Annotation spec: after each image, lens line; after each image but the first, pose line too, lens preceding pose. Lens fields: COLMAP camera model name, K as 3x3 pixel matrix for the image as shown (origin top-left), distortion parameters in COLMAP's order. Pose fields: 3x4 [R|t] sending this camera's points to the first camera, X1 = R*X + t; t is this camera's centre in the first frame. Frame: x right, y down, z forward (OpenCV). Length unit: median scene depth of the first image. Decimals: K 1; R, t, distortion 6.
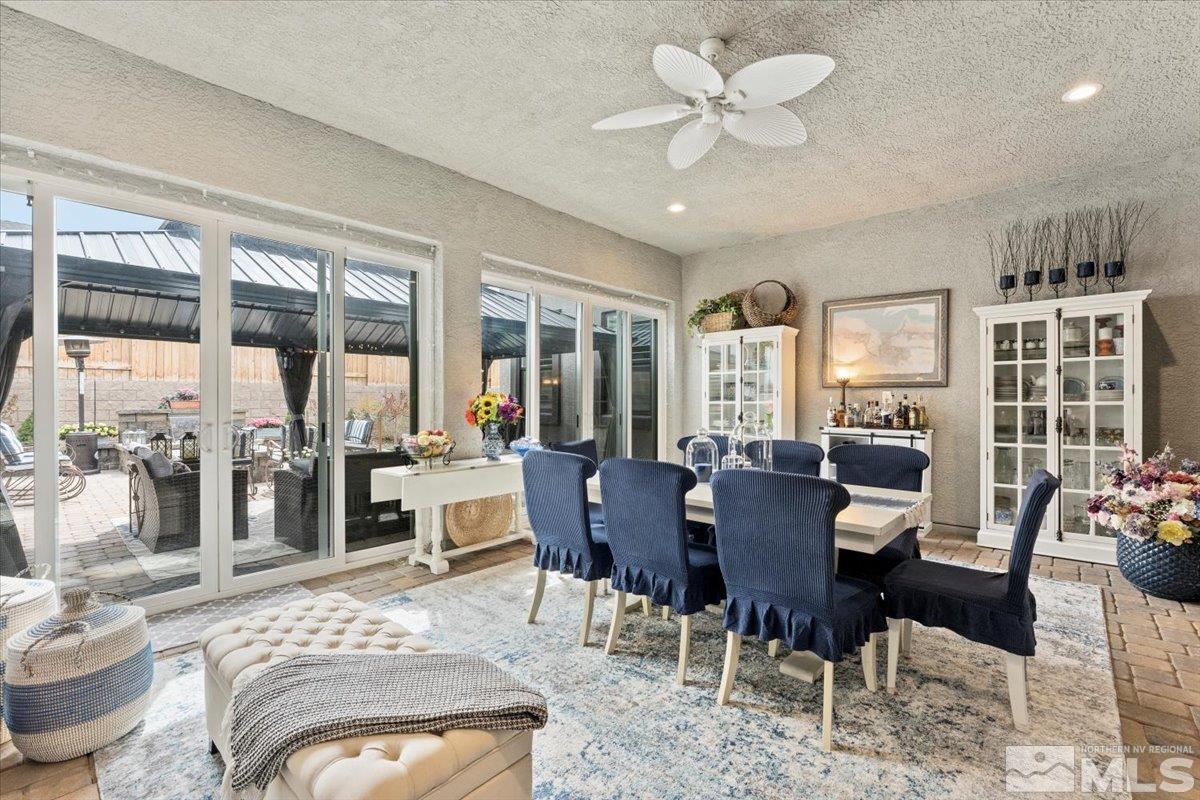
lens RADIAL K [[513.0, 0, 600.0], [0, 513.0, 400.0], [0, 0, 1]] dist [-0.001166, -0.000296]
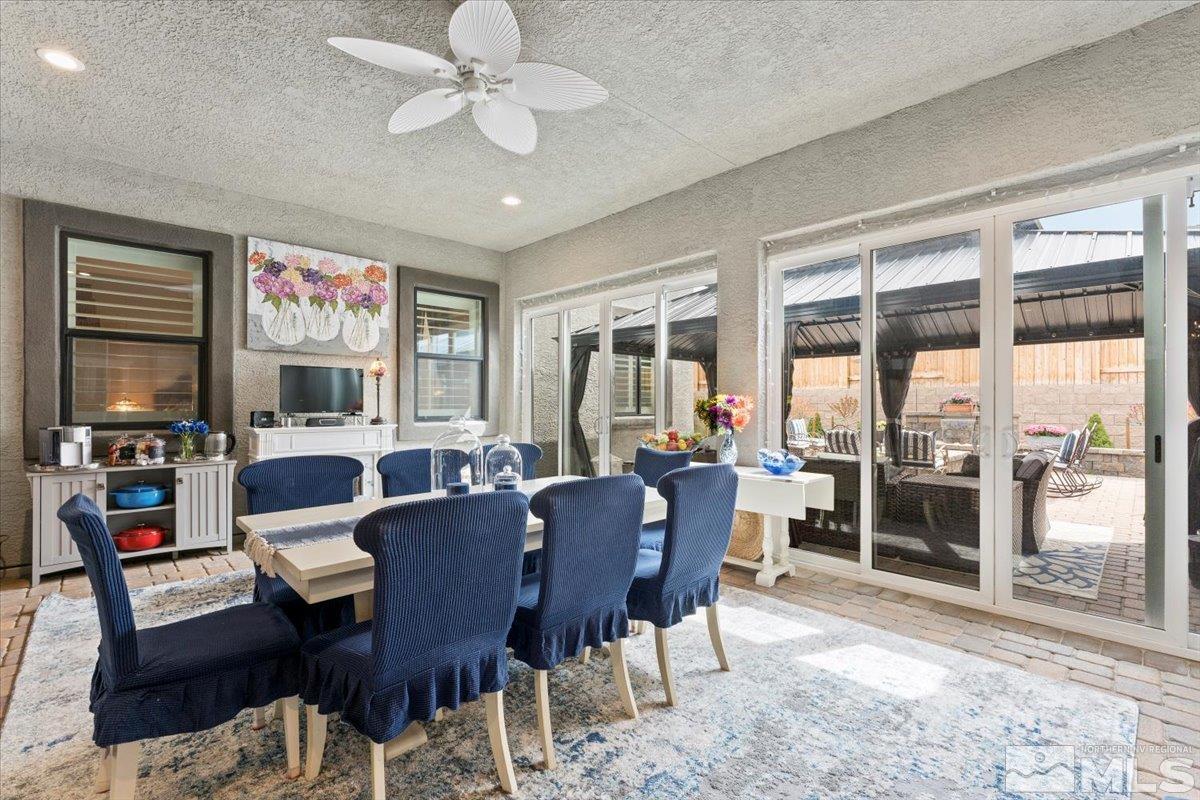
lens RADIAL K [[531.2, 0, 600.0], [0, 531.2, 400.0], [0, 0, 1]] dist [0.000633, 0.000136]
pose [[-0.068581, -0.006969, -0.997621, 0.319641], [-0.003473, 0.999971, -0.006747, 0.001856], [0.997640, 0.003002, -0.068603, 0.348723]]
